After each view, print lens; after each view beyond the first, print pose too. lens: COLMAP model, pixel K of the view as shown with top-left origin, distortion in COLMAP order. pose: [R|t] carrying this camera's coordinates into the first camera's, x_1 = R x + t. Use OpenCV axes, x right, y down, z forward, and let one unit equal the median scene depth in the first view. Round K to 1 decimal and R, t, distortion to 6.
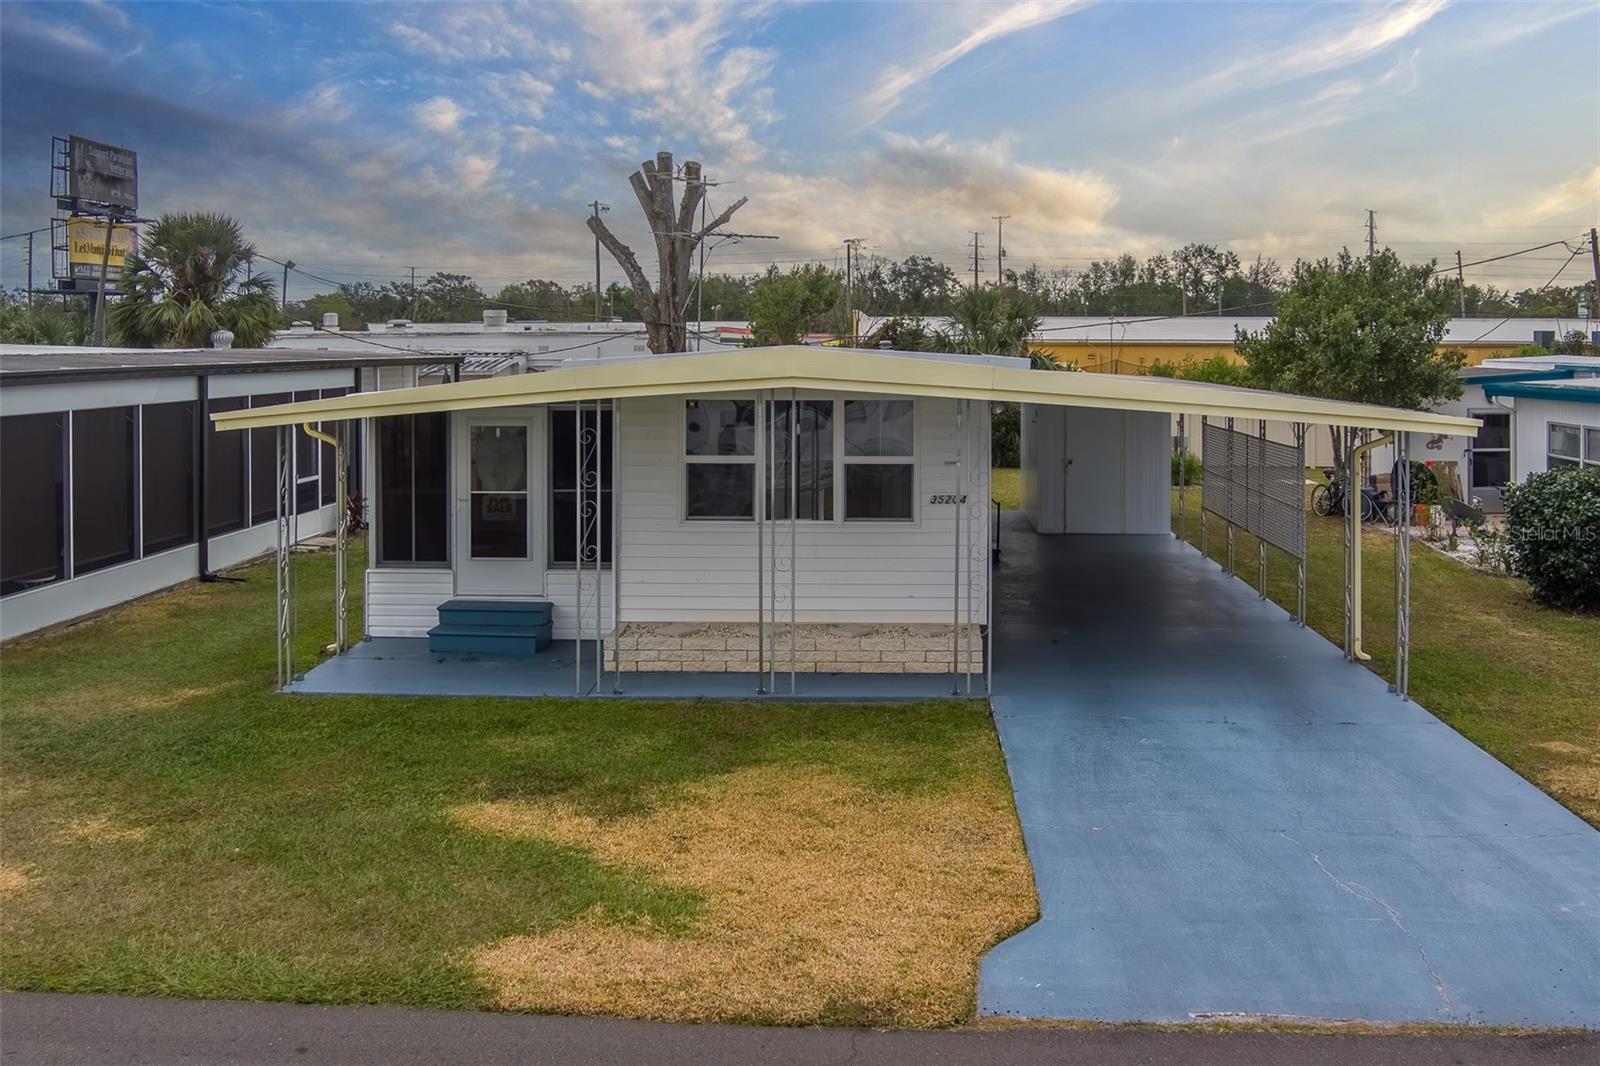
lens RADIAL K [[1329.0, 0, 844.4], [0, 1329.0, 472.7], [0, 0, 1]] dist [-0.052835, 0.004092]
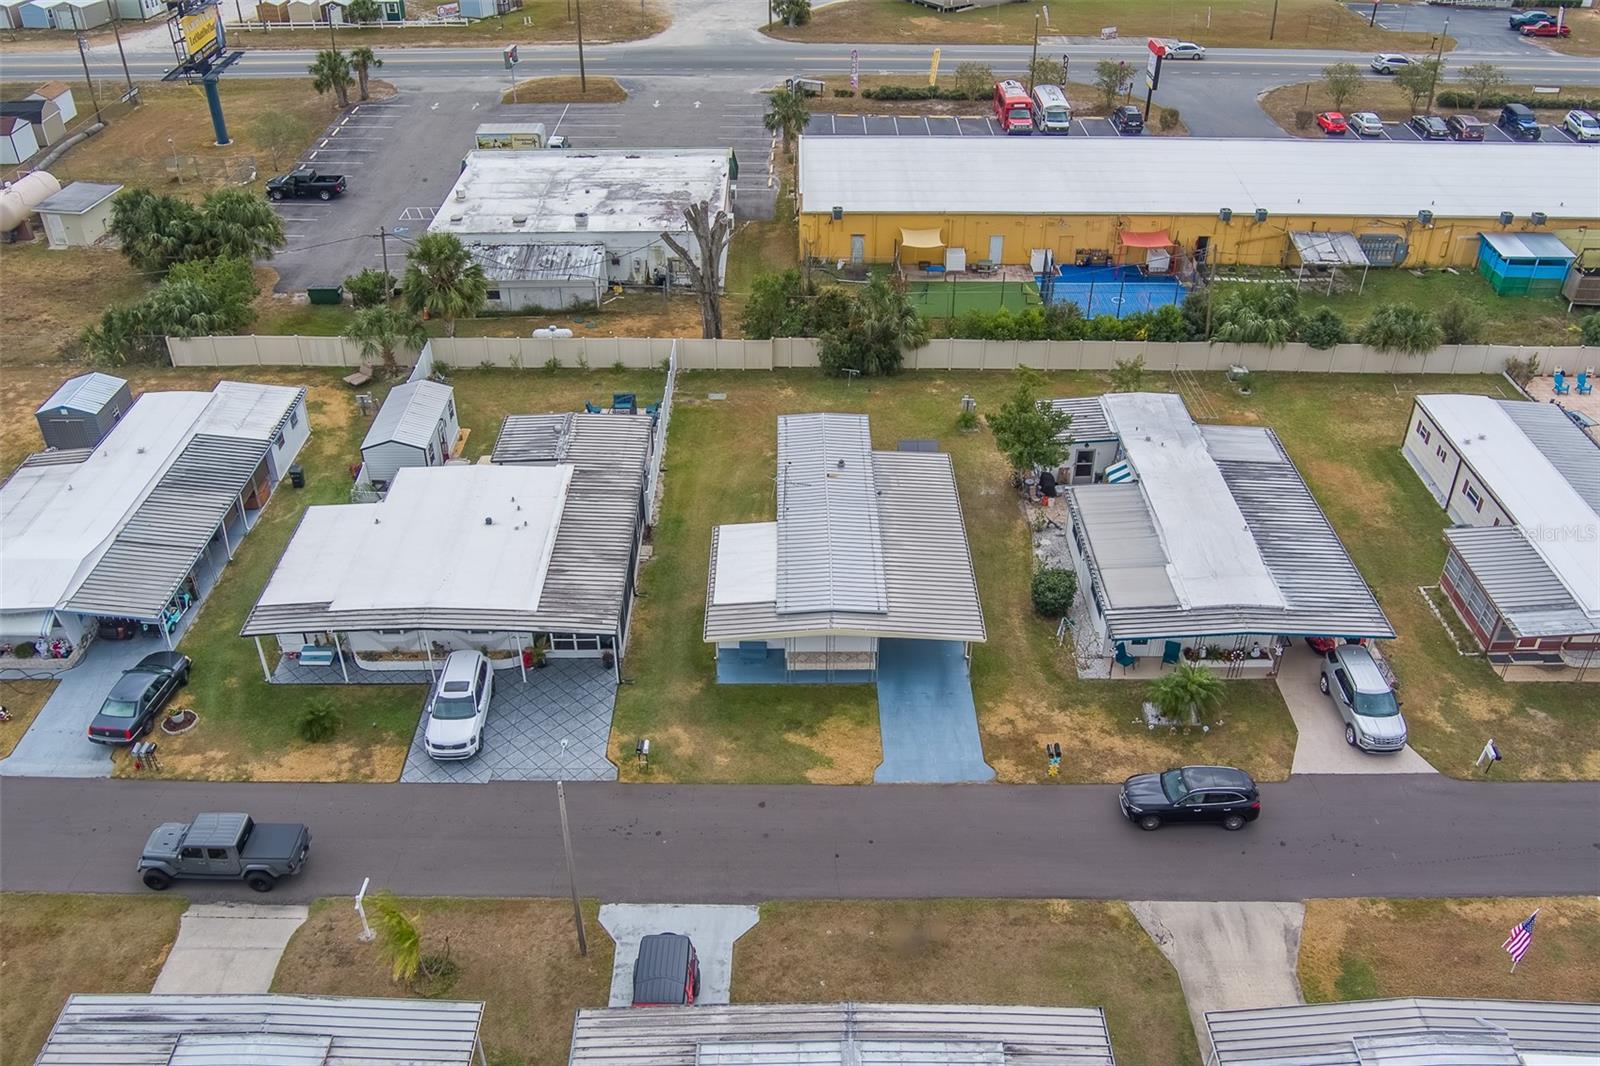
lens RADIAL K [[1306.5, 0, 808.7], [0, 1306.5, 540.0], [0, 0, 1]] dist [-0.073183, 0.029090]
pose [[0.998181, -0.023156, 0.055663, -0.319167], [-0.006703, 0.874944, 0.484178, -2.140228], [-0.059913, -0.483670, 0.873197, -2.347774]]
